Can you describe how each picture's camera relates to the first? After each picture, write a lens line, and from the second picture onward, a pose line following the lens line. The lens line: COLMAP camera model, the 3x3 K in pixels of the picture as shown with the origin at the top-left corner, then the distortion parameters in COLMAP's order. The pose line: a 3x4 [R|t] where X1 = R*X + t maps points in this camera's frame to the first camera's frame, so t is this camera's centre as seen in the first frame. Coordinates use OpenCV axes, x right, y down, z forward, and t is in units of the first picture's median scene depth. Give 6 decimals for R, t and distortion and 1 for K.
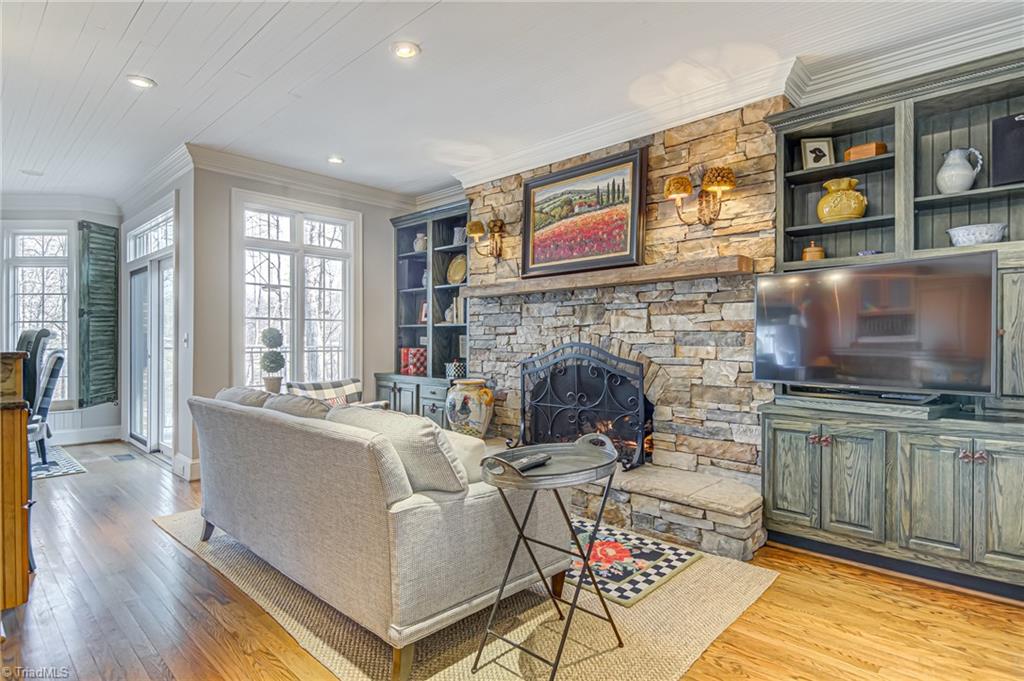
lens RADIAL K [[536.1, 0, 515.9], [0, 536.1, 342.2], [0, 0, 1]] dist [0.013685, -0.015873]
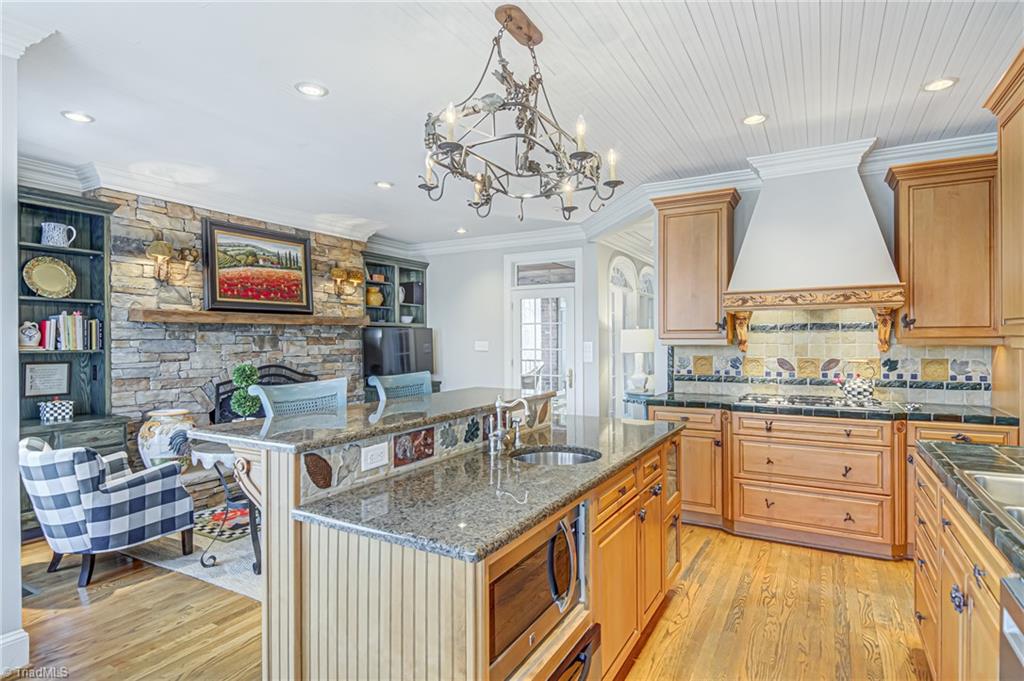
lens RADIAL K [[536.1, 0, 515.9], [0, 536.1, 342.2], [0, 0, 1]] dist [0.013685, -0.015873]
pose [[-0.236803, -0.005636, 0.971541, -1.056680], [0.004942, 0.999963, 0.007005, -0.049133], [-0.971545, 0.006460, -0.236767, 0.578304]]
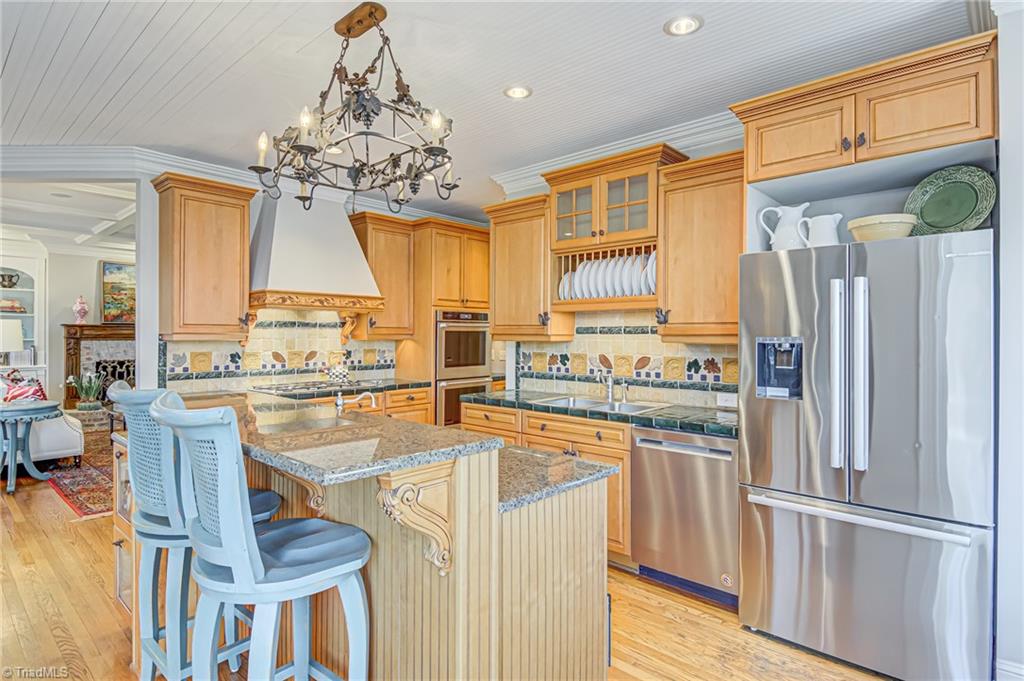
lens RADIAL K [[536.1, 0, 515.9], [0, 536.1, 342.2], [0, 0, 1]] dist [0.013685, -0.015873]
pose [[-0.999660, -0.005230, -0.025547, -0.733958], [-0.005591, 0.999885, 0.014097, -0.048450], [0.025470, 0.014235, -0.999574, 0.925494]]
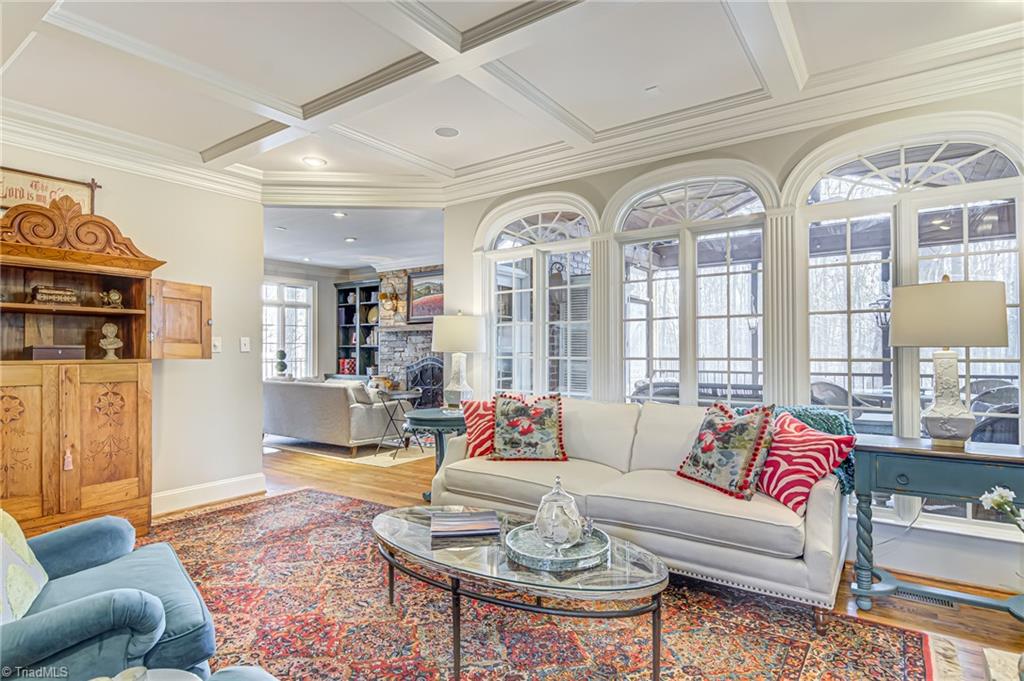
lens RADIAL K [[536.1, 0, 515.9], [0, 536.1, 342.2], [0, 0, 1]] dist [0.013685, -0.015873]
pose [[0.990130, -0.001411, 0.140143, 0.117253], [0.004040, 0.999821, -0.018473, -0.010396], [-0.140092, 0.018857, 0.989959, -0.891647]]
